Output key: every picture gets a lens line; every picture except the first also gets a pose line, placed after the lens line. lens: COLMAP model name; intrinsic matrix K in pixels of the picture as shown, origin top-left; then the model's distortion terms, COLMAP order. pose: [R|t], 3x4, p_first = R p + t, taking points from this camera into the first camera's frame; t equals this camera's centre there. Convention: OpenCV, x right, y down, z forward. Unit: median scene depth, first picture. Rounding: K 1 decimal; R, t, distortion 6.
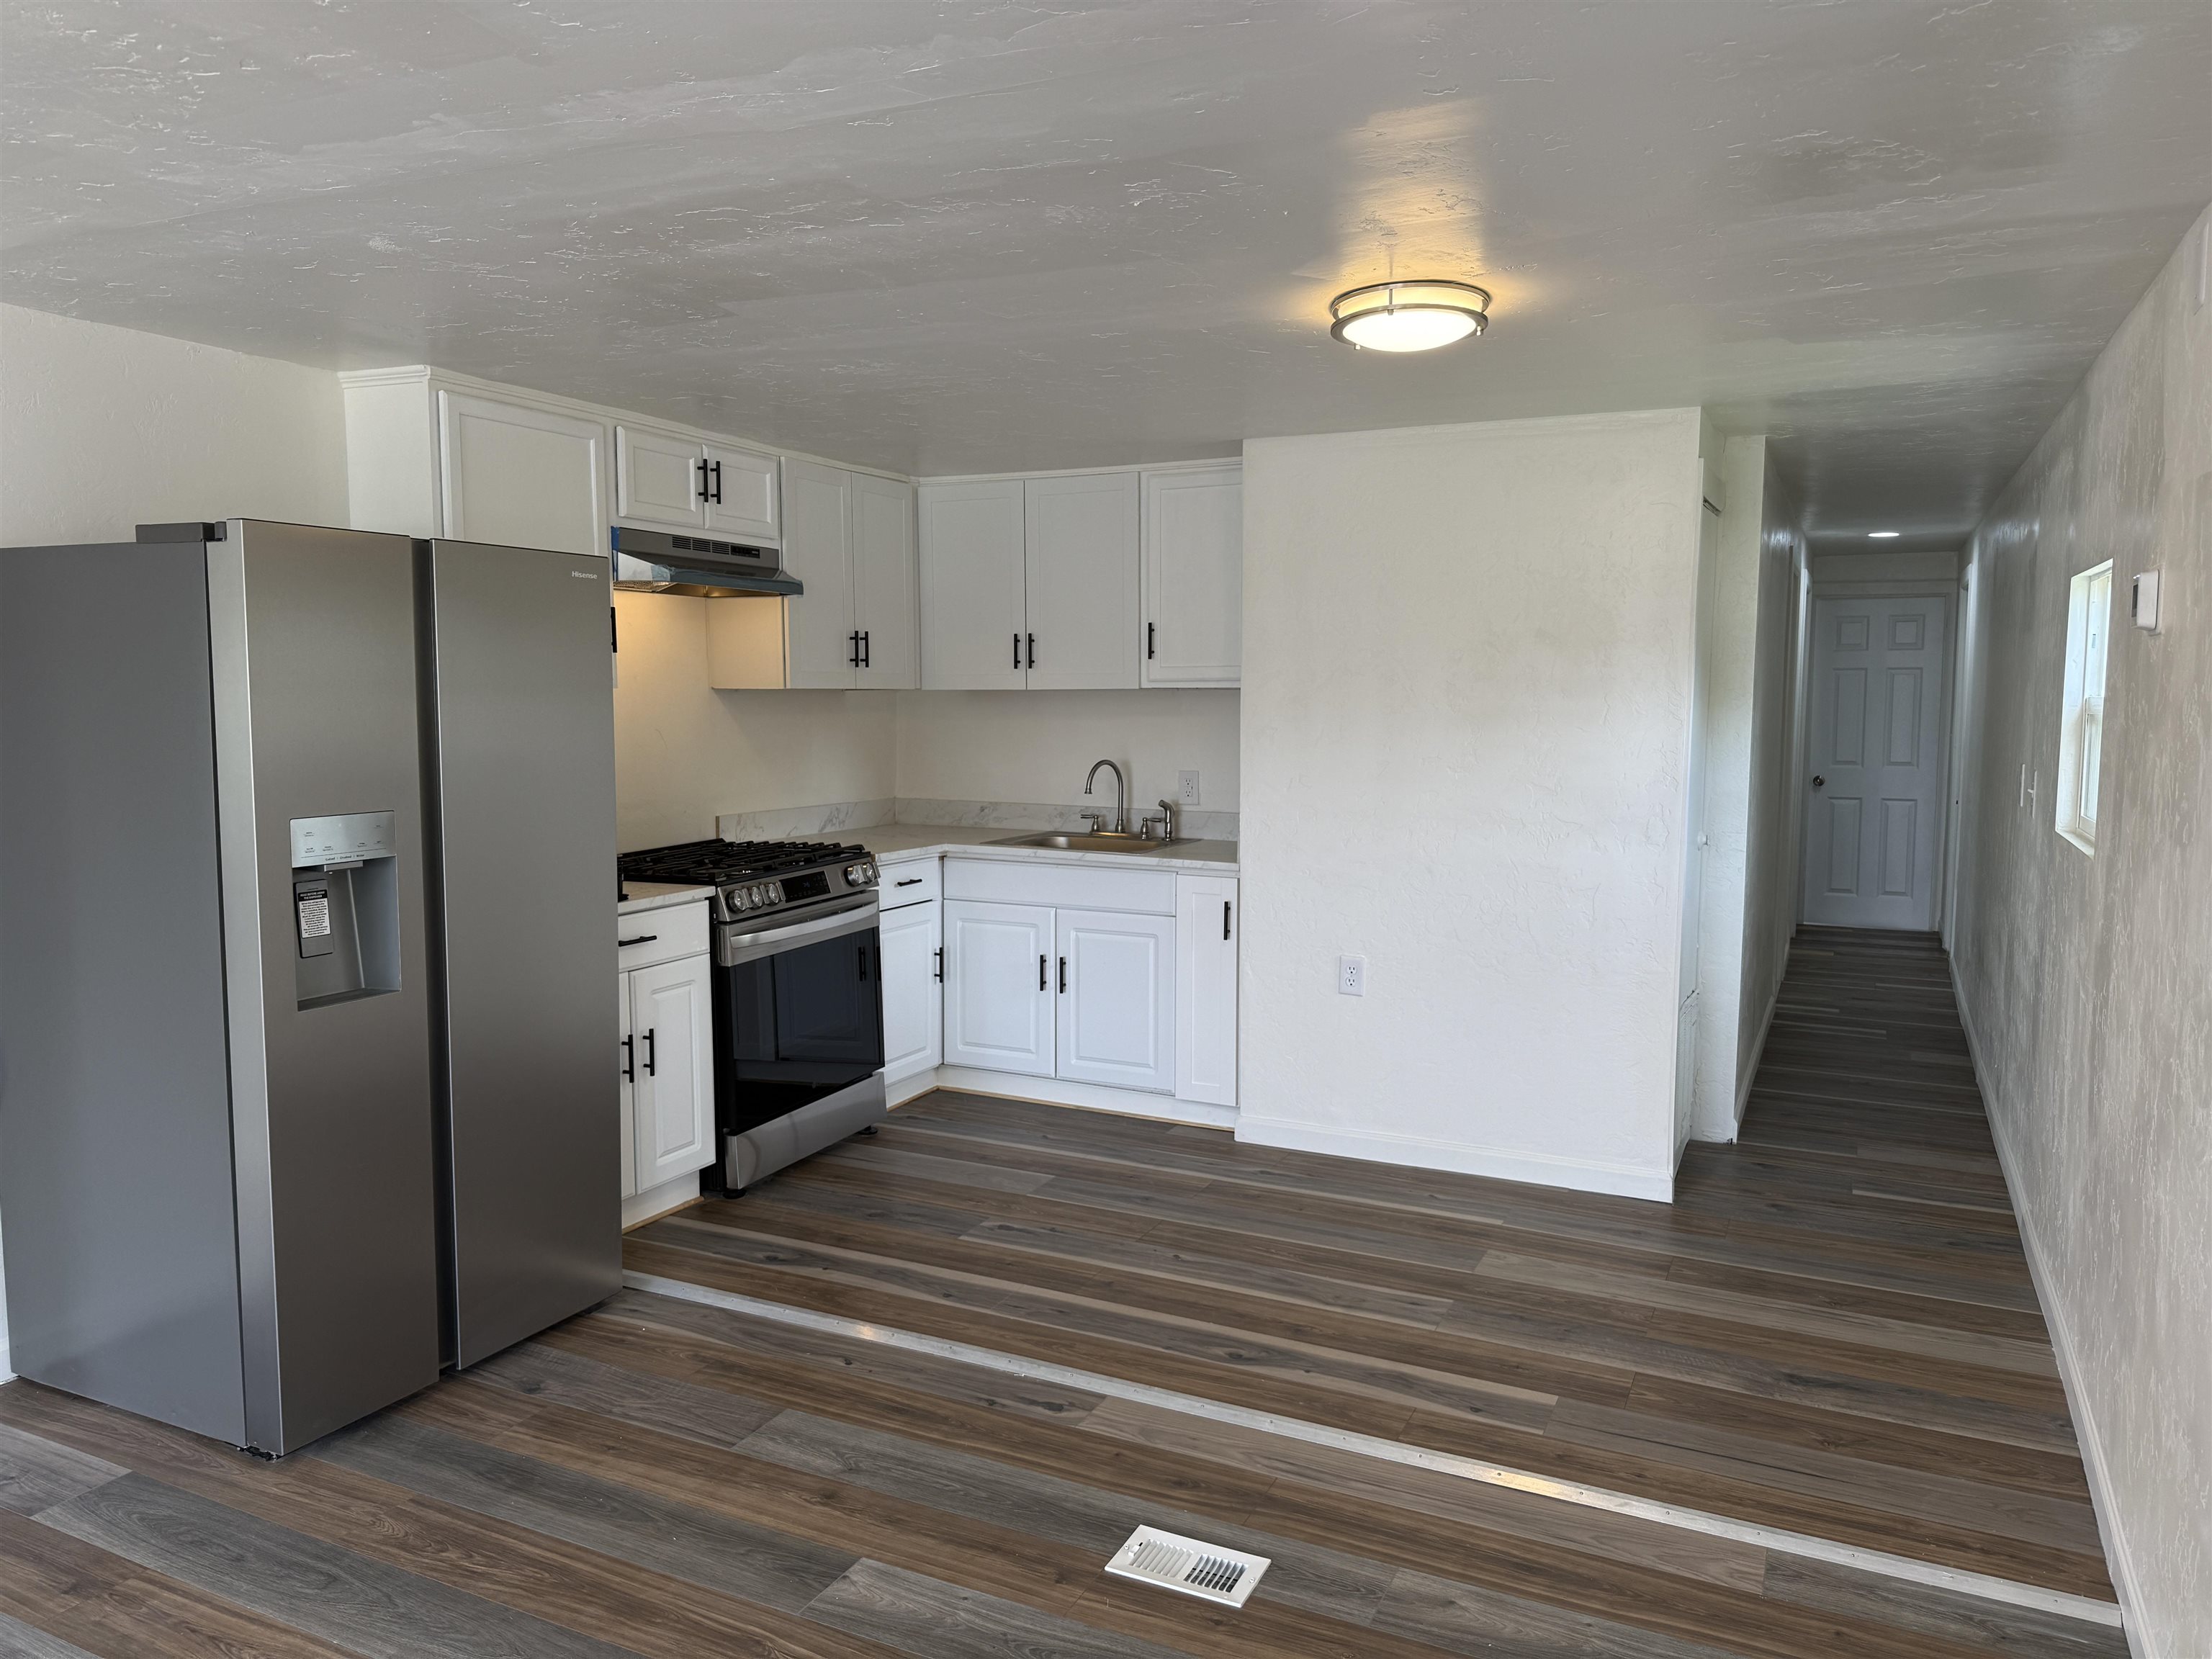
lens RADIAL K [[1556.0, 0, 1106.0], [0, 1556.0, 829.5], [0, 0, 1]] dist [0.089206, -0.109514]
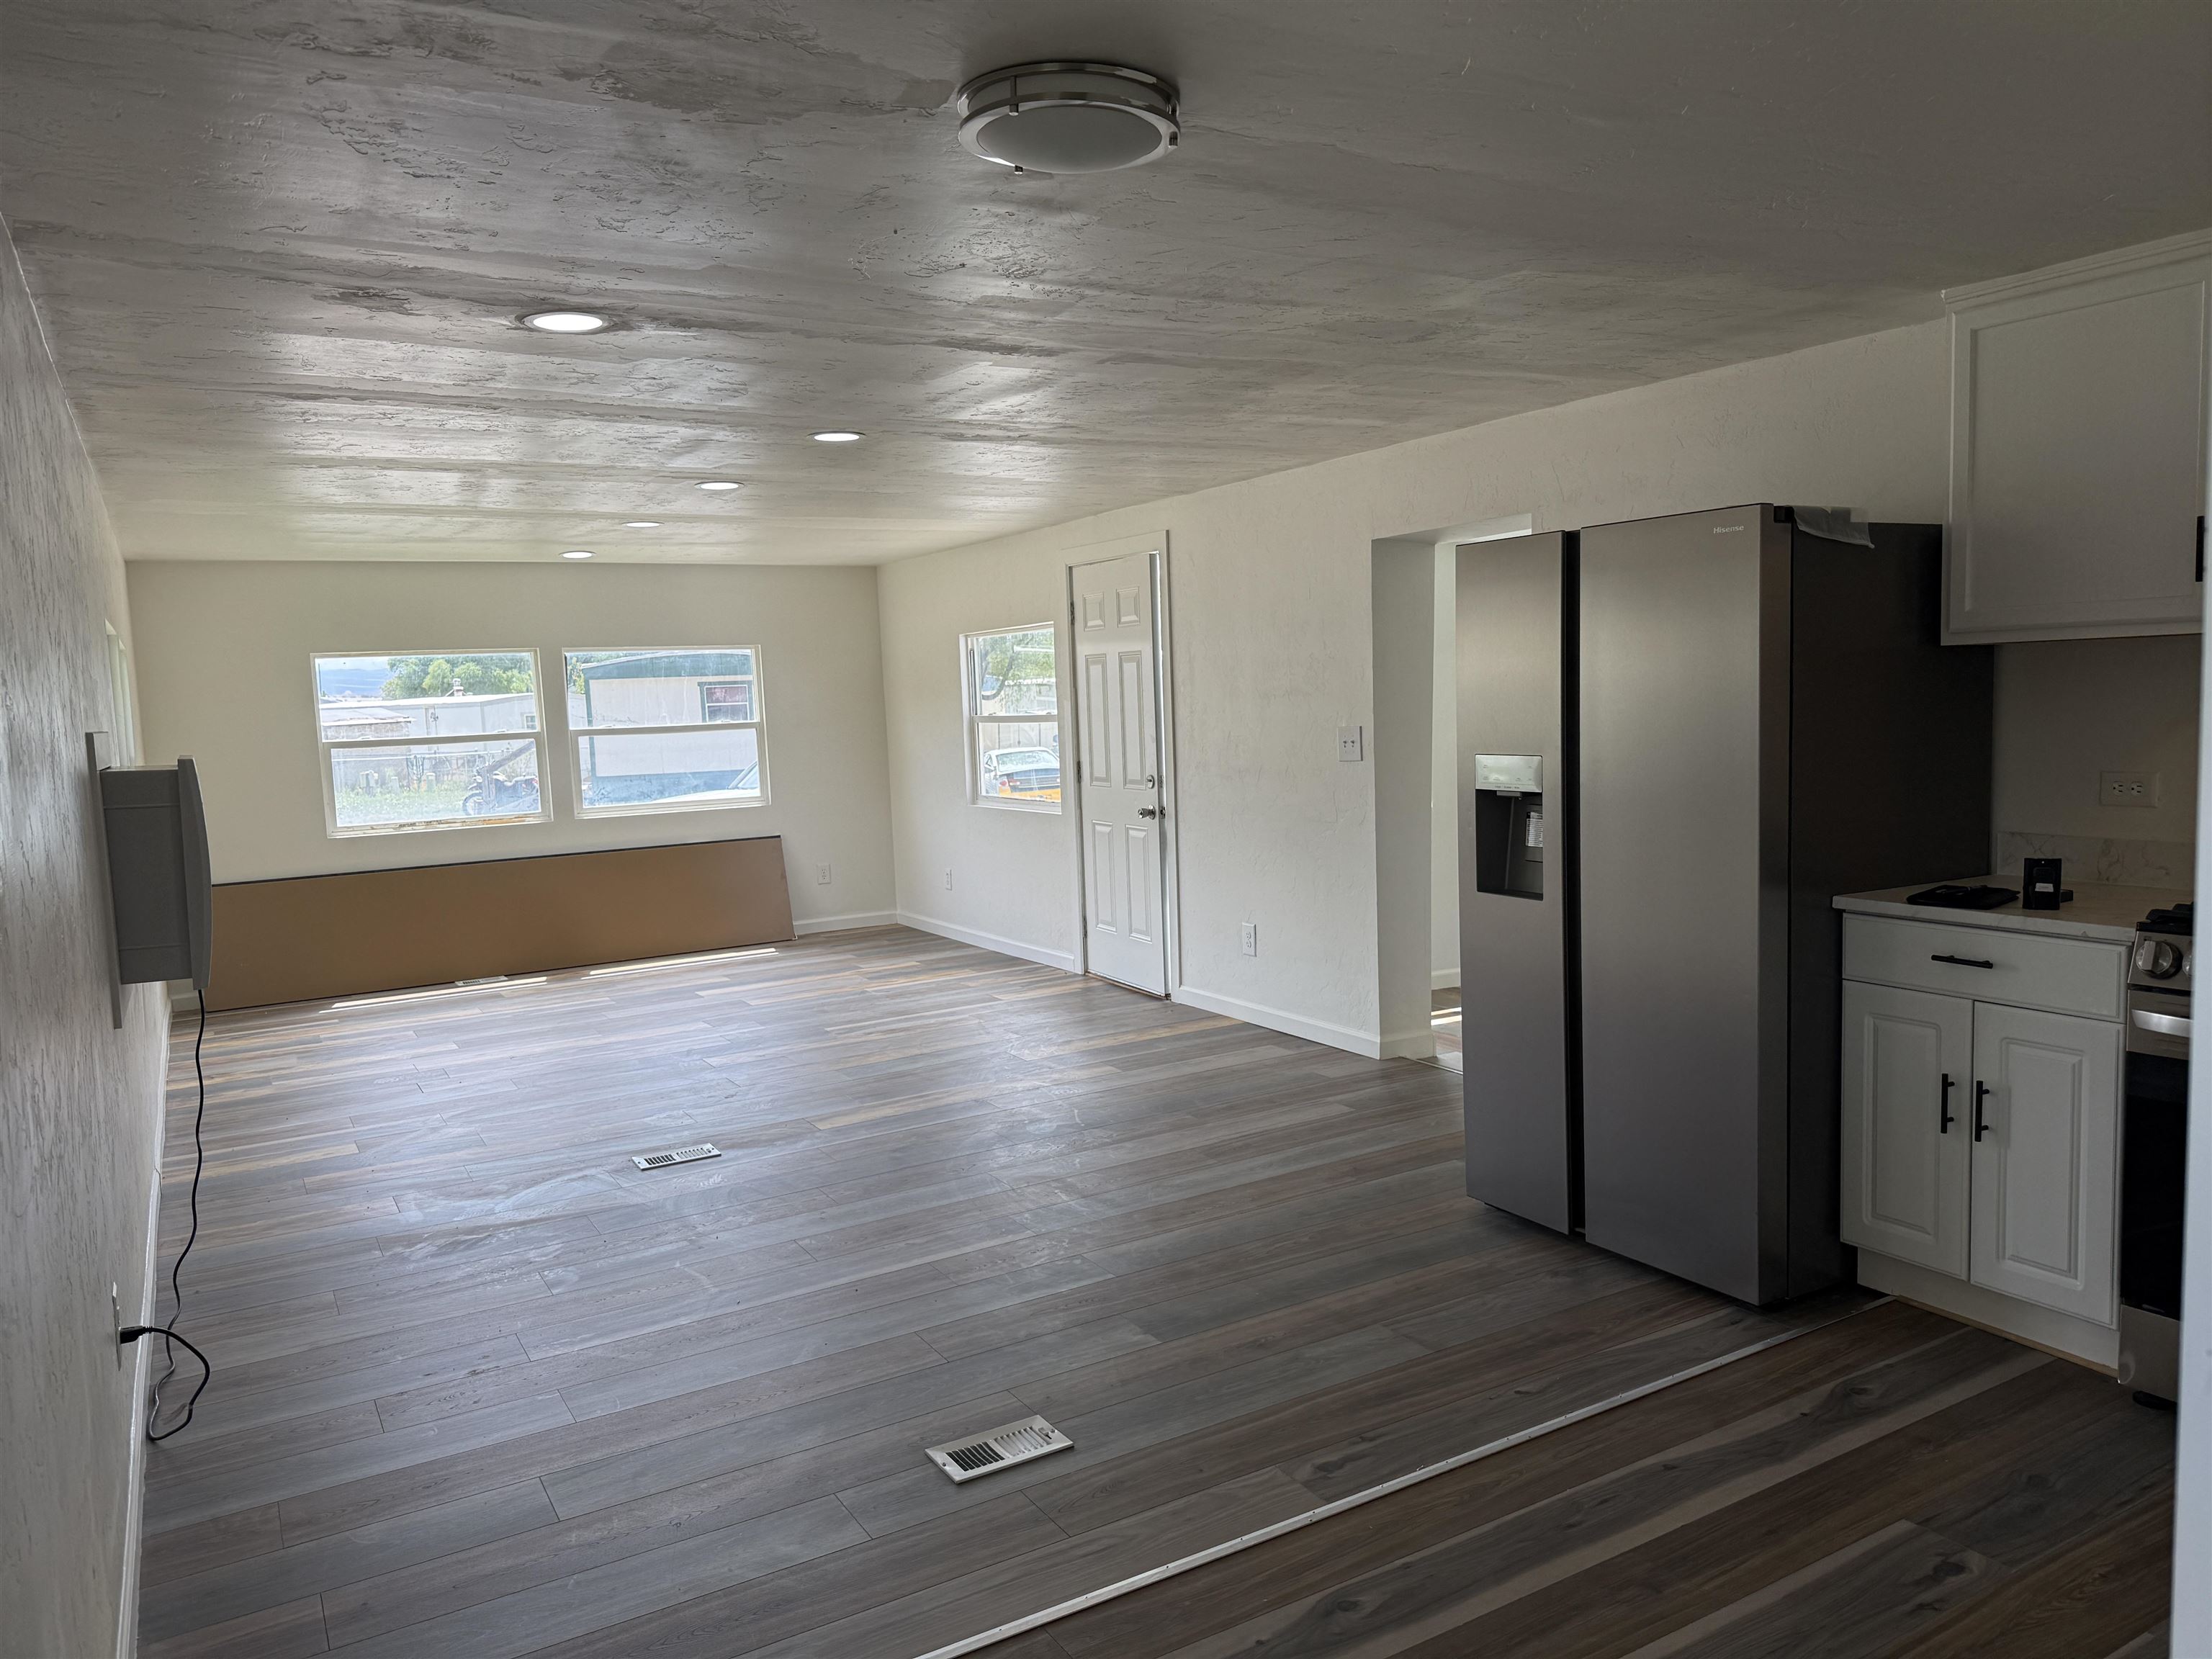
lens RADIAL K [[1556.0, 0, 1106.0], [0, 1556.0, 829.5], [0, 0, 1]] dist [0.089206, -0.109514]
pose [[-0.550070, 0.103877, -0.828633, 0.683060], [-0.043070, 0.987385, 0.152370, -0.112649], [0.834007, 0.119503, -0.538657, 1.228383]]
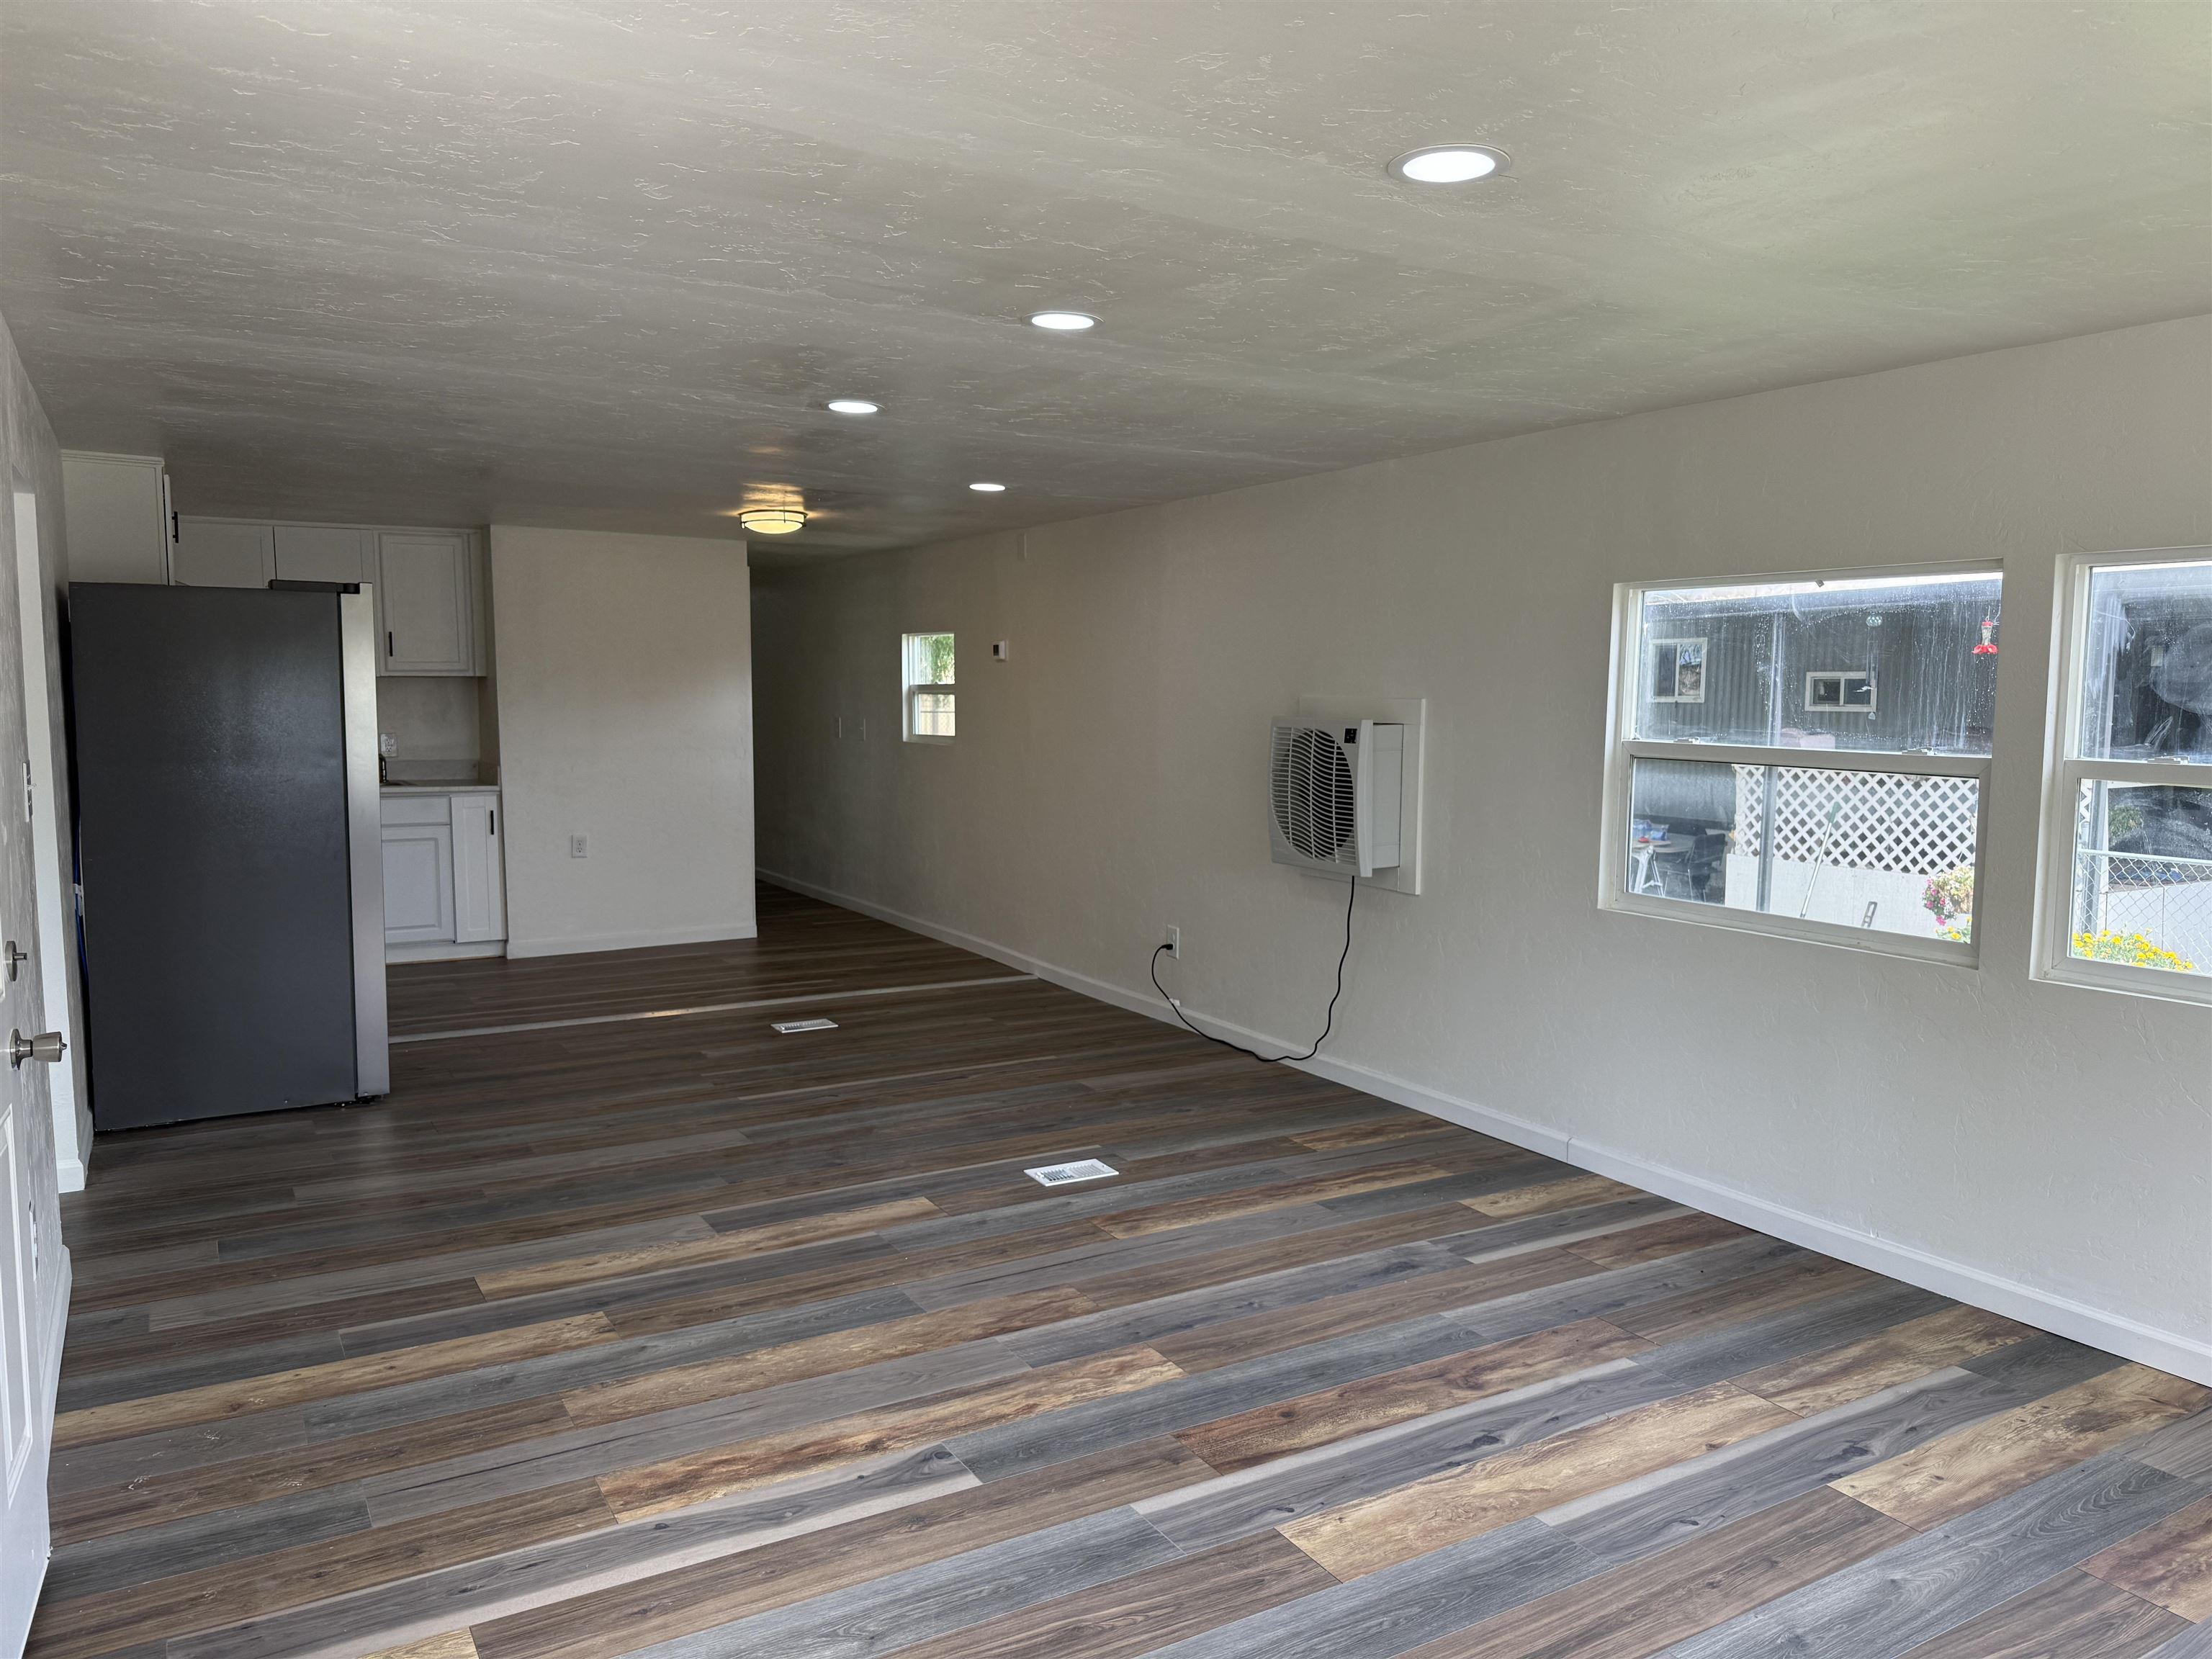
lens RADIAL K [[1556.0, 0, 1106.0], [0, 1556.0, 829.5], [0, 0, 1]] dist [0.089206, -0.109514]
pose [[0.546821, -0.078984, 0.833516, -1.318375], [0.082901, 0.995756, 0.039972, 0.074790], [-0.833135, 0.047242, 0.551048, -0.595871]]
